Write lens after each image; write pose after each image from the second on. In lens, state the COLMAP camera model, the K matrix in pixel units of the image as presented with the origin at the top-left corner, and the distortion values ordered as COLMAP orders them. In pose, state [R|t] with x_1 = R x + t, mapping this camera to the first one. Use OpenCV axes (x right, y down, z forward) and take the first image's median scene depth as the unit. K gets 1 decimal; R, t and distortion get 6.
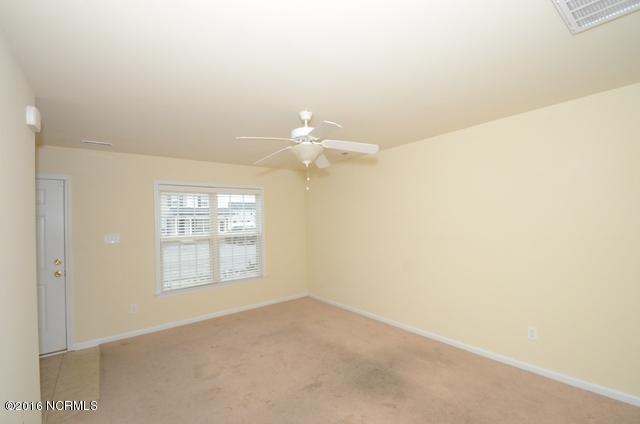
lens RADIAL K [[273.8, 0, 315.4], [0, 273.8, 214.8], [0, 0, 1]] dist [-0.000104, -0.000268]
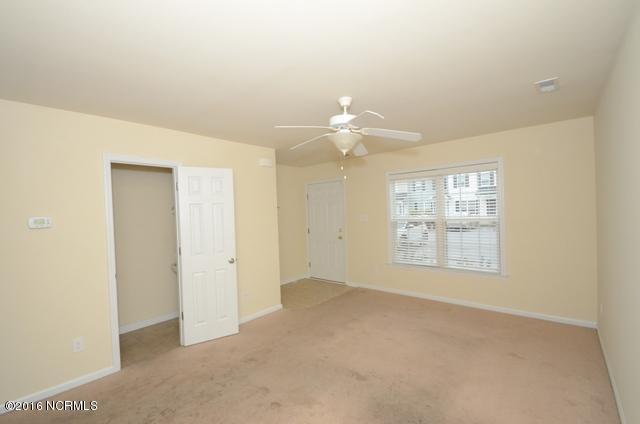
lens RADIAL K [[273.8, 0, 315.4], [0, 273.8, 214.8], [0, 0, 1]] dist [-0.000104, -0.000268]
pose [[0.205114, 0.032223, -0.978207, 0.572418], [0.047057, 0.997977, 0.042742, -0.001544], [0.977606, -0.054798, 0.203183, 0.430249]]
